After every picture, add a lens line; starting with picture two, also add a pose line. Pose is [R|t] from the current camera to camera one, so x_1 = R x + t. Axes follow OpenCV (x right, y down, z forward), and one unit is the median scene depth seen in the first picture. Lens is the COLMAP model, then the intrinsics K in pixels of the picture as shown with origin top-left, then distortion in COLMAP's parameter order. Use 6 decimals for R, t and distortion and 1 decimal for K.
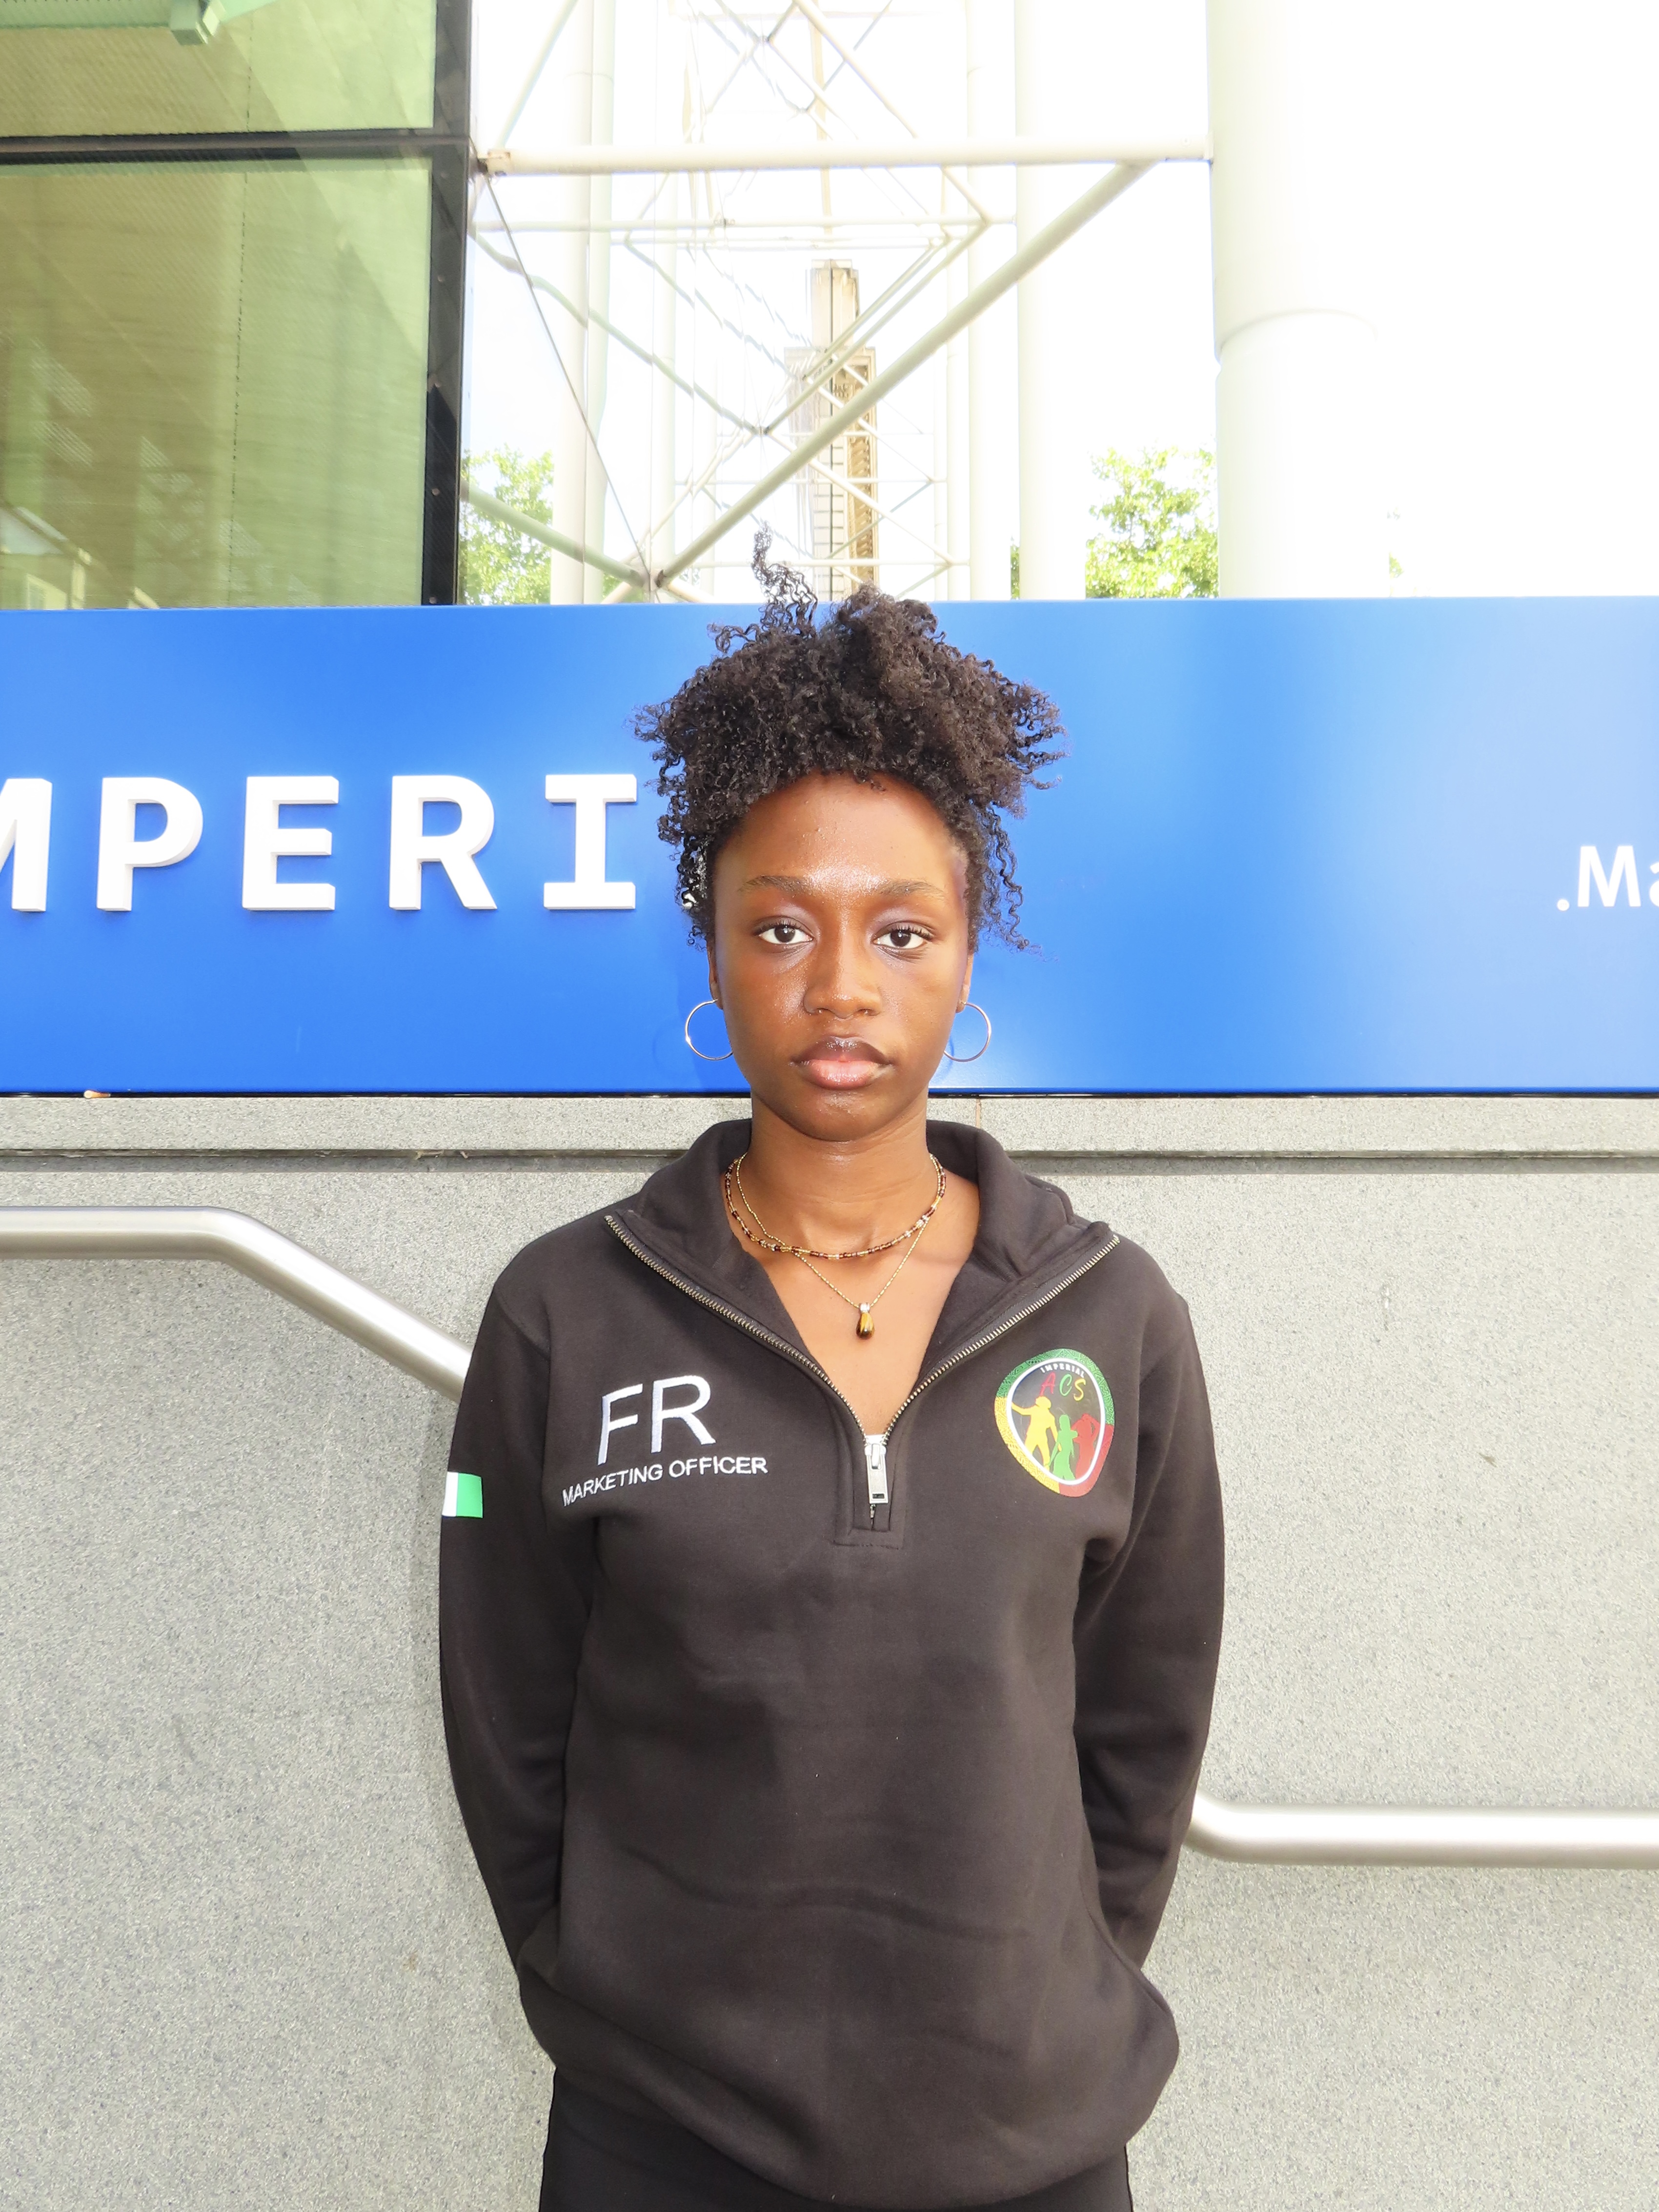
lens RADIAL K [[1718.8, 0, 862.4], [0, 1718.8, 1001.8], [0, 0, 1]] dist [-0.010438, 0.005810]
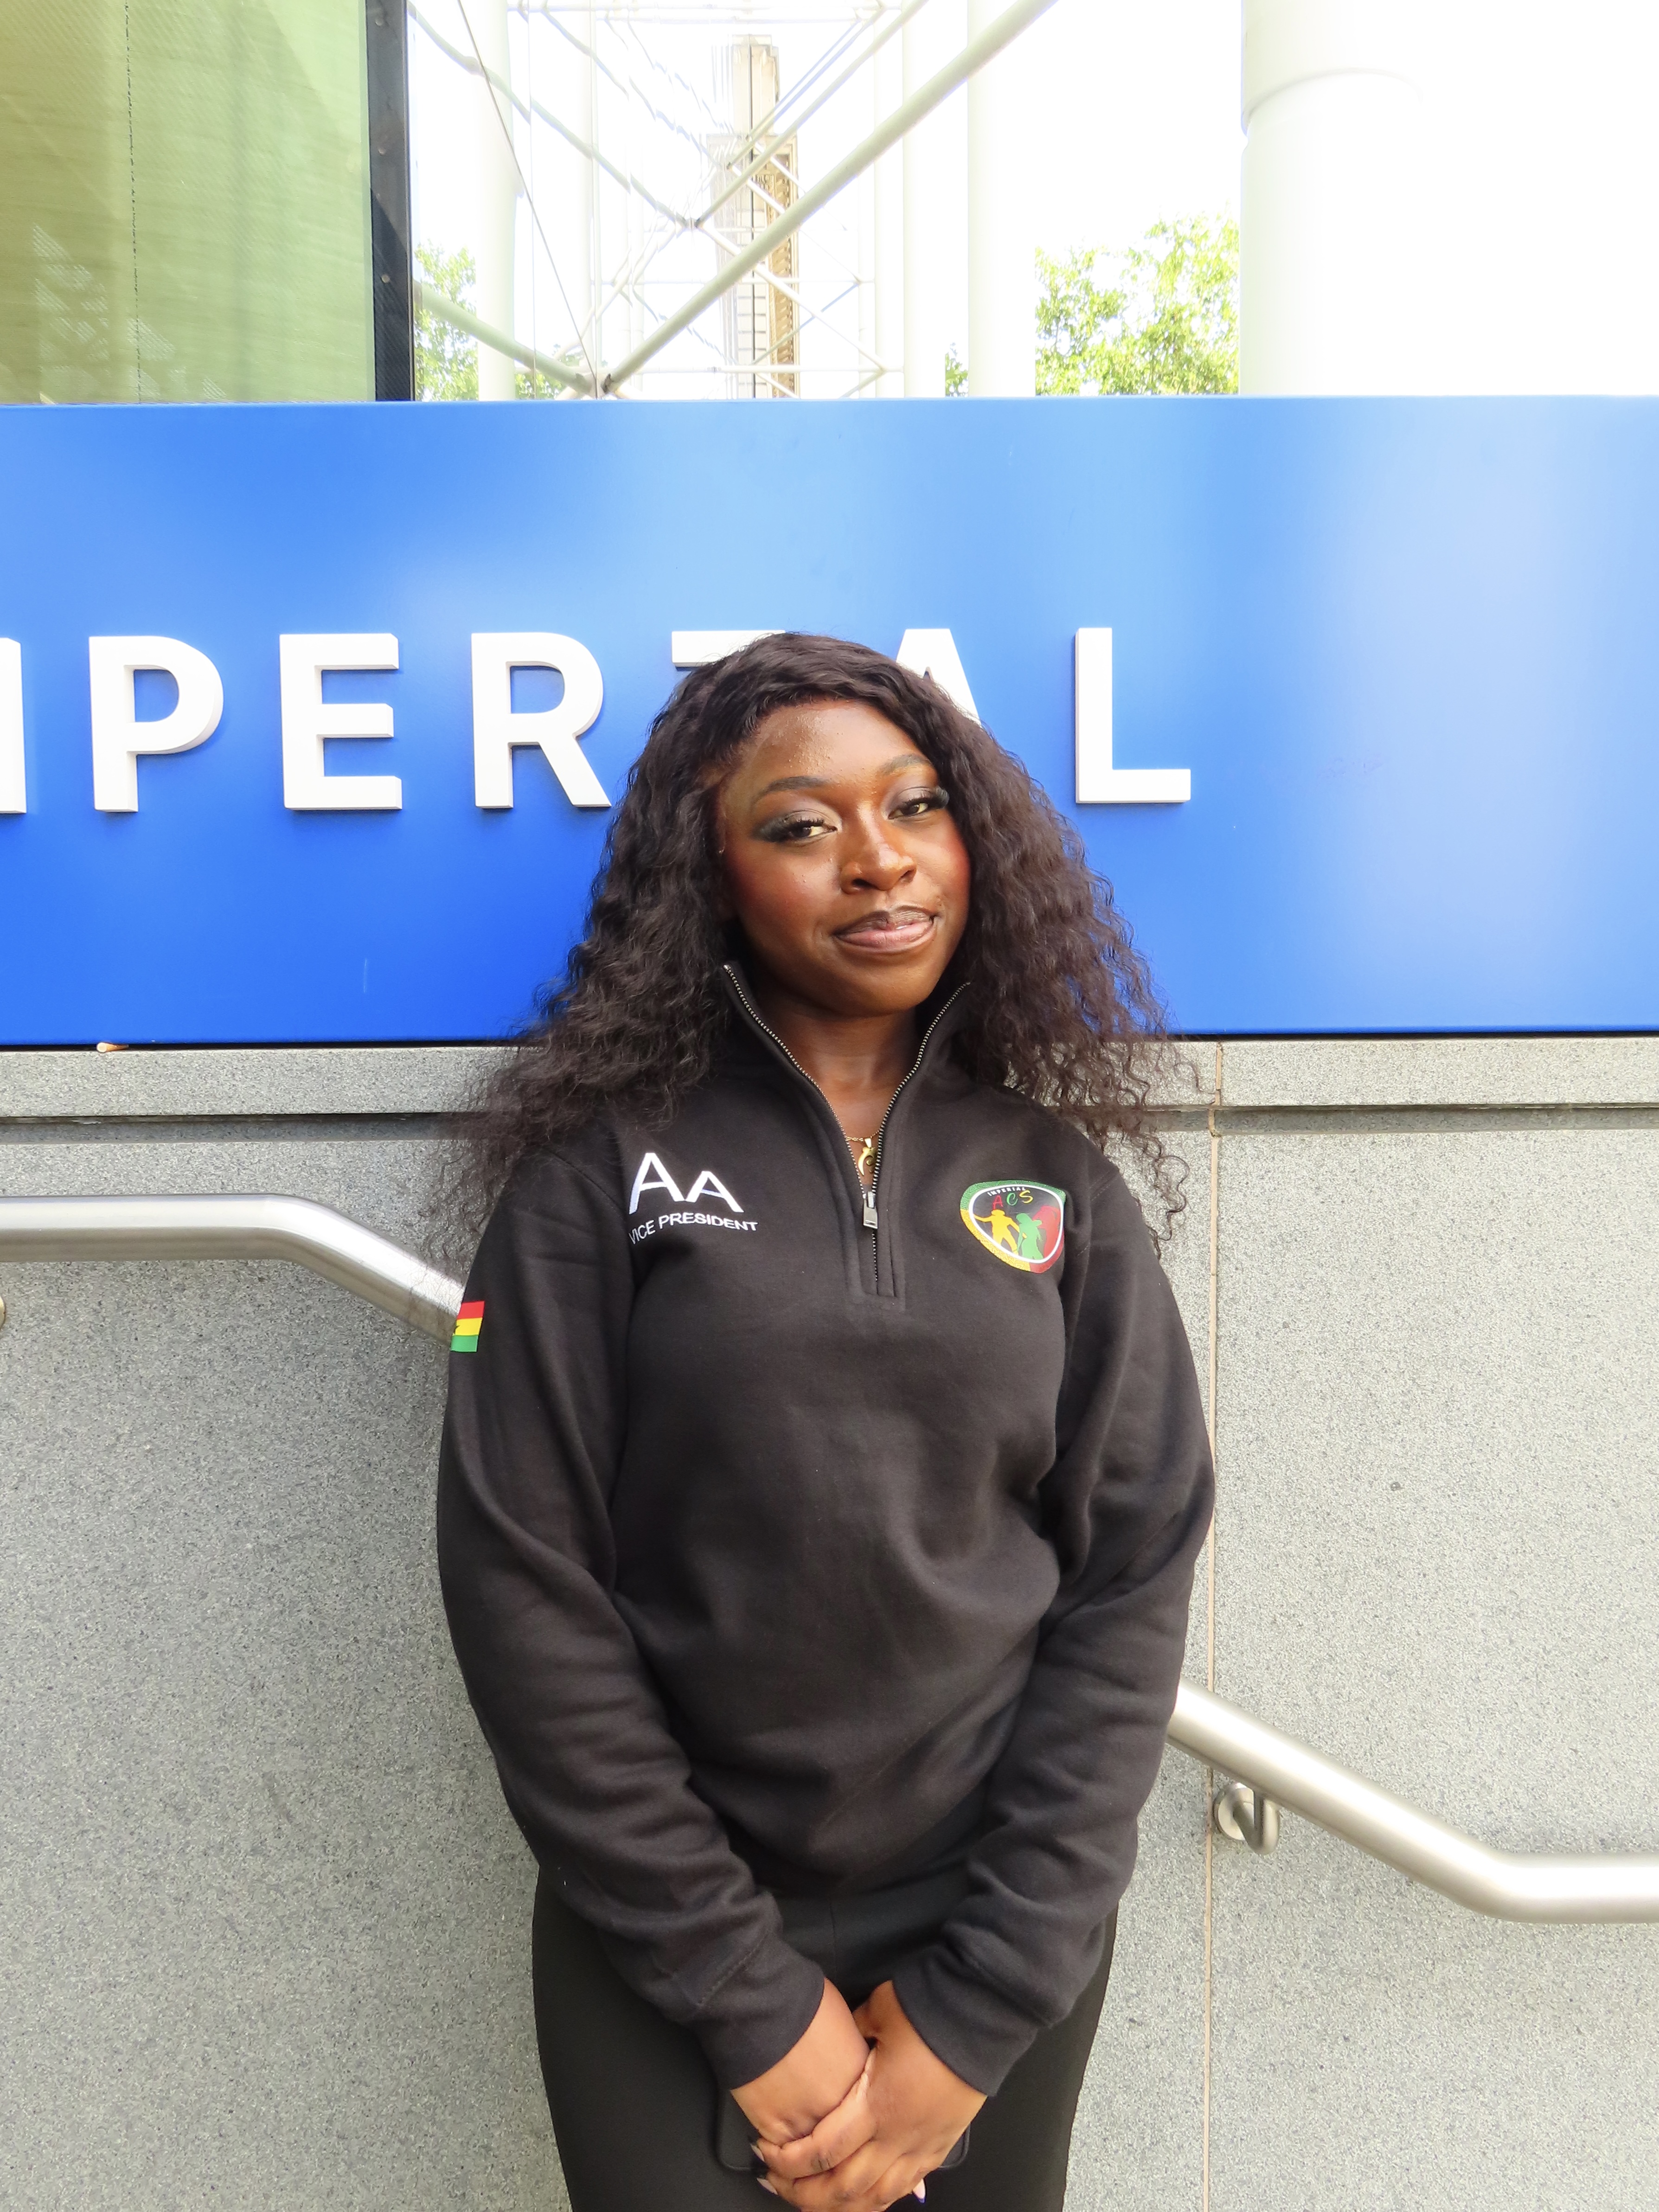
lens RADIAL K [[1630.5, 0, 825.0], [0, 1630.5, 1087.2], [0, 0, 1]] dist [-0.009118, 0.002919]
pose [[0.999264, -0.012574, 0.036238, -0.145535], [0.006512, 0.986642, 0.162776, -0.048759], [-0.037800, -0.162420, 0.985997, 0.243481]]
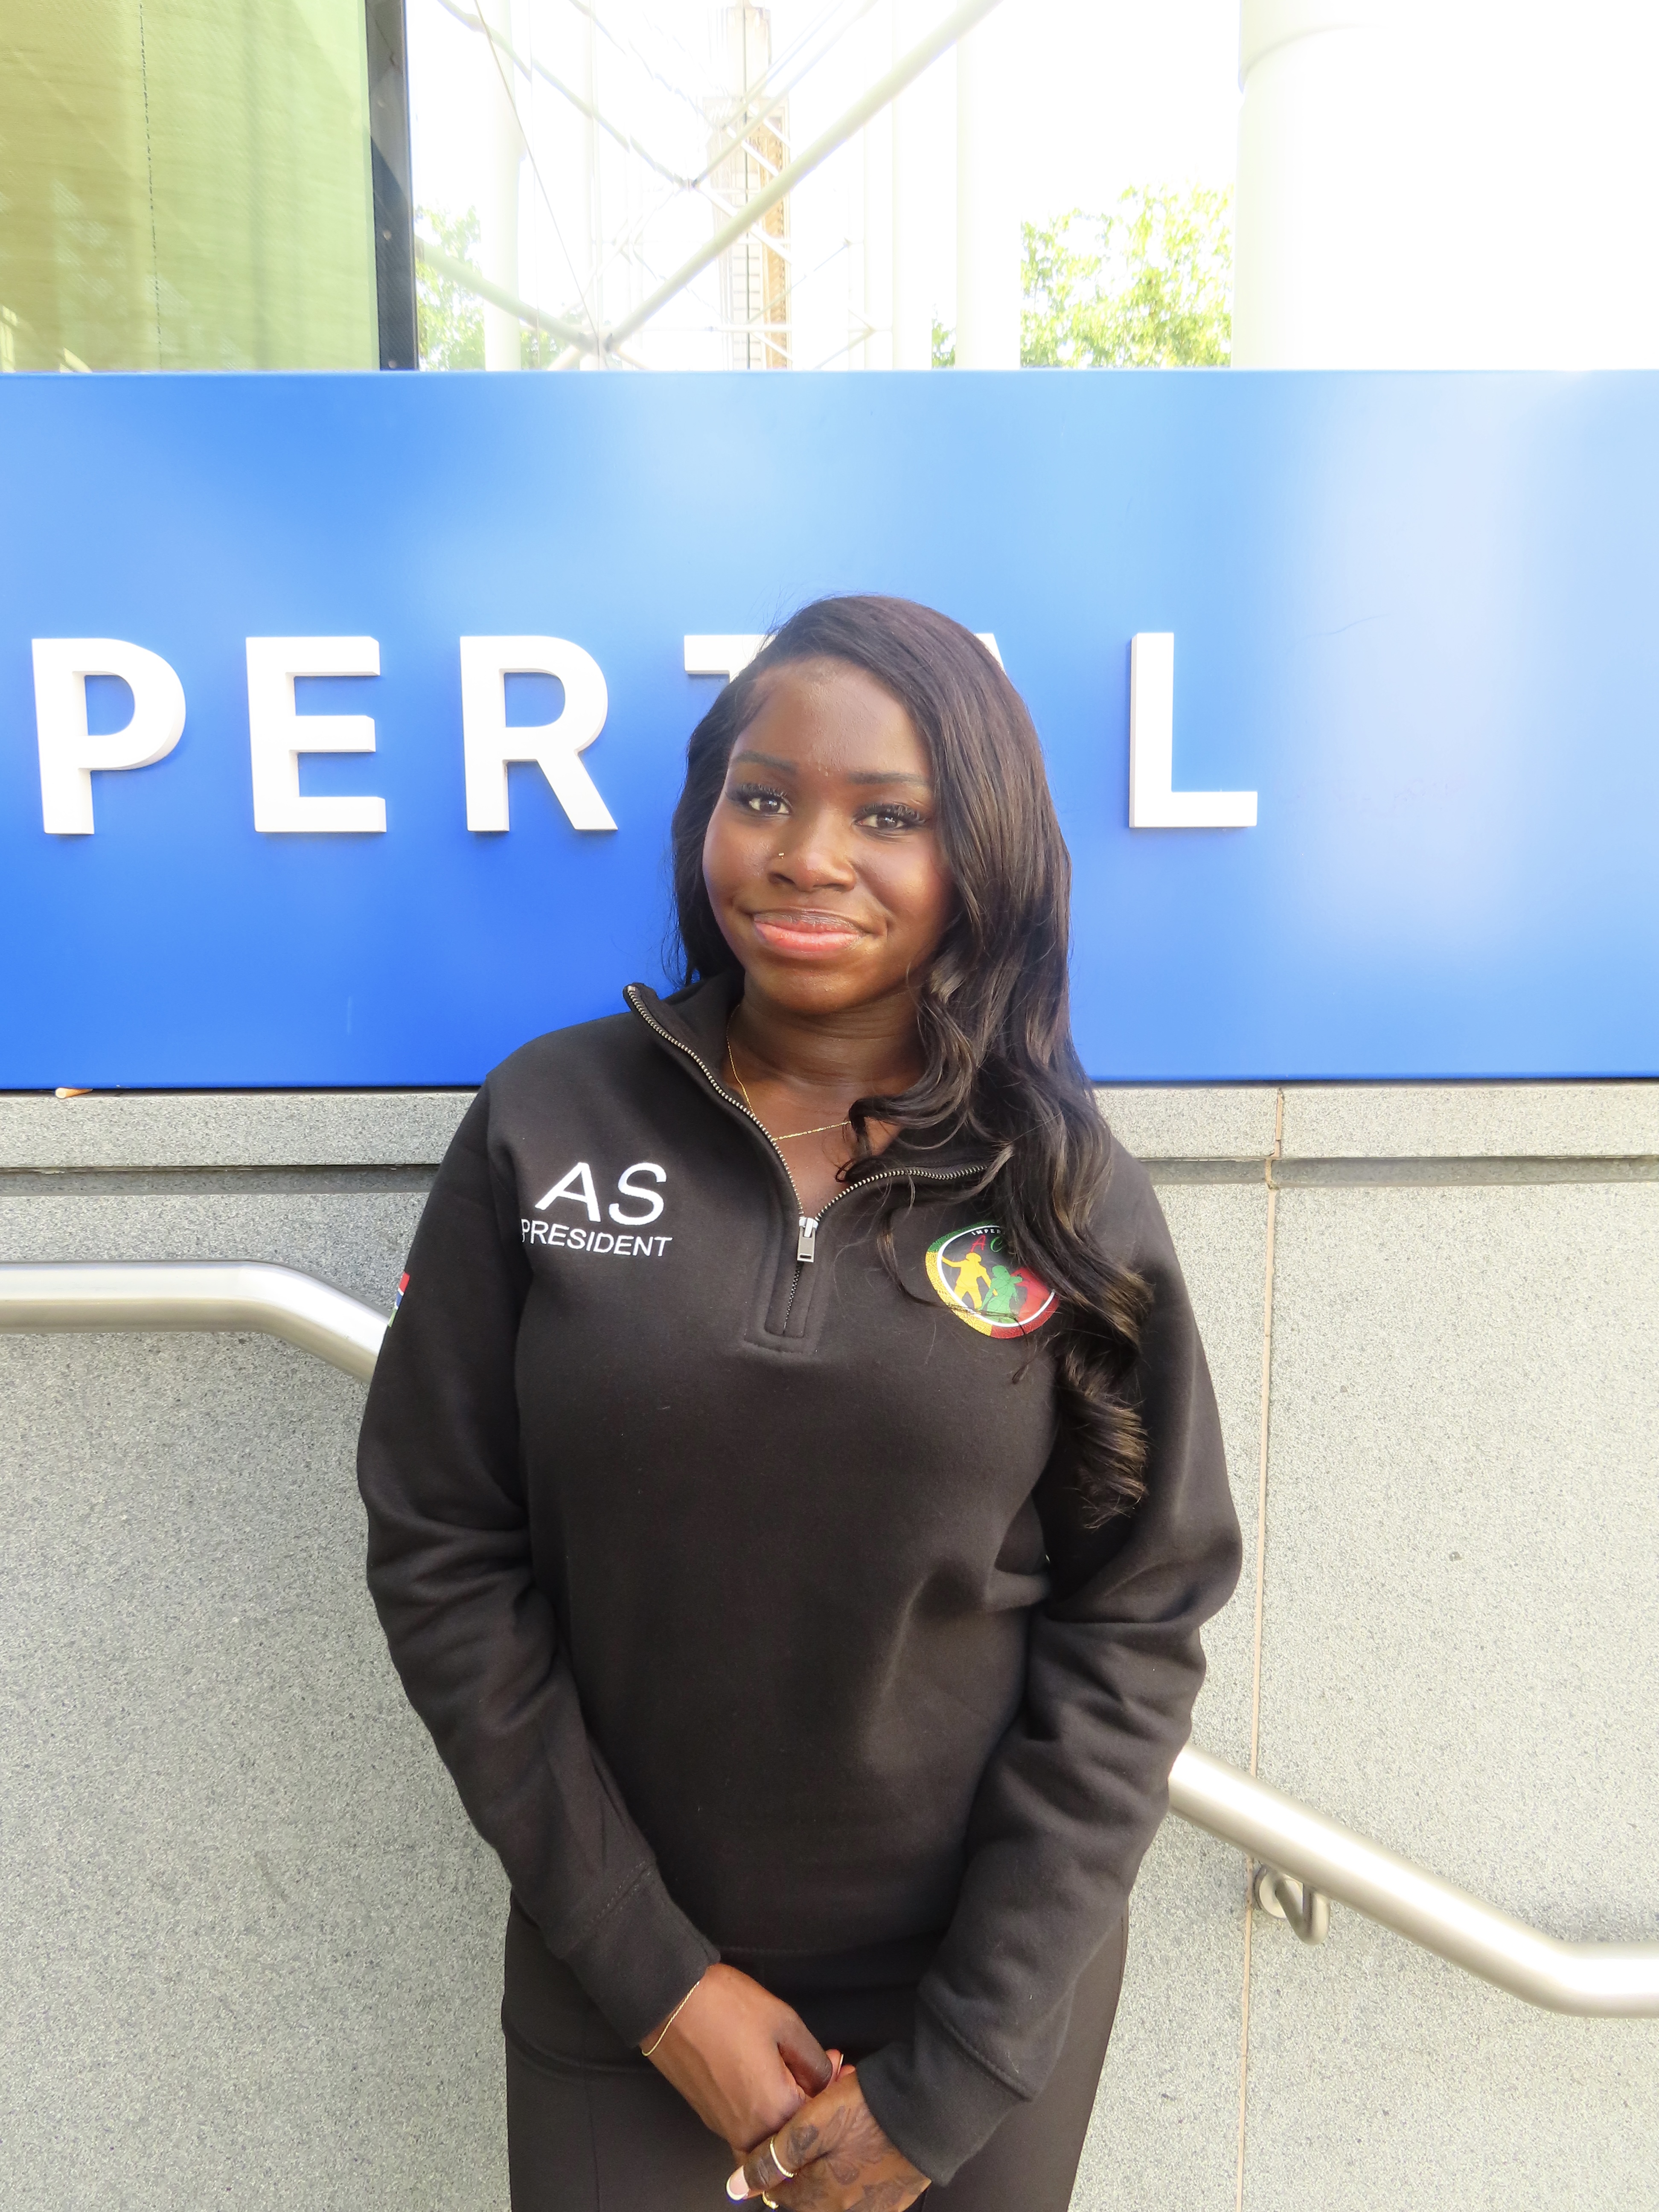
lens RADIAL K [[1515.1, 0, 823.3], [0, 1515.1, 1095.3], [0, 0, 1]] dist [-0.008518, 0.003687]
pose [[0.999003, -0.012578, 0.042826, -0.158069], [0.002971, 0.976084, 0.217375, -0.084048], [-0.044535, -0.217031, 0.975148, 0.364578]]
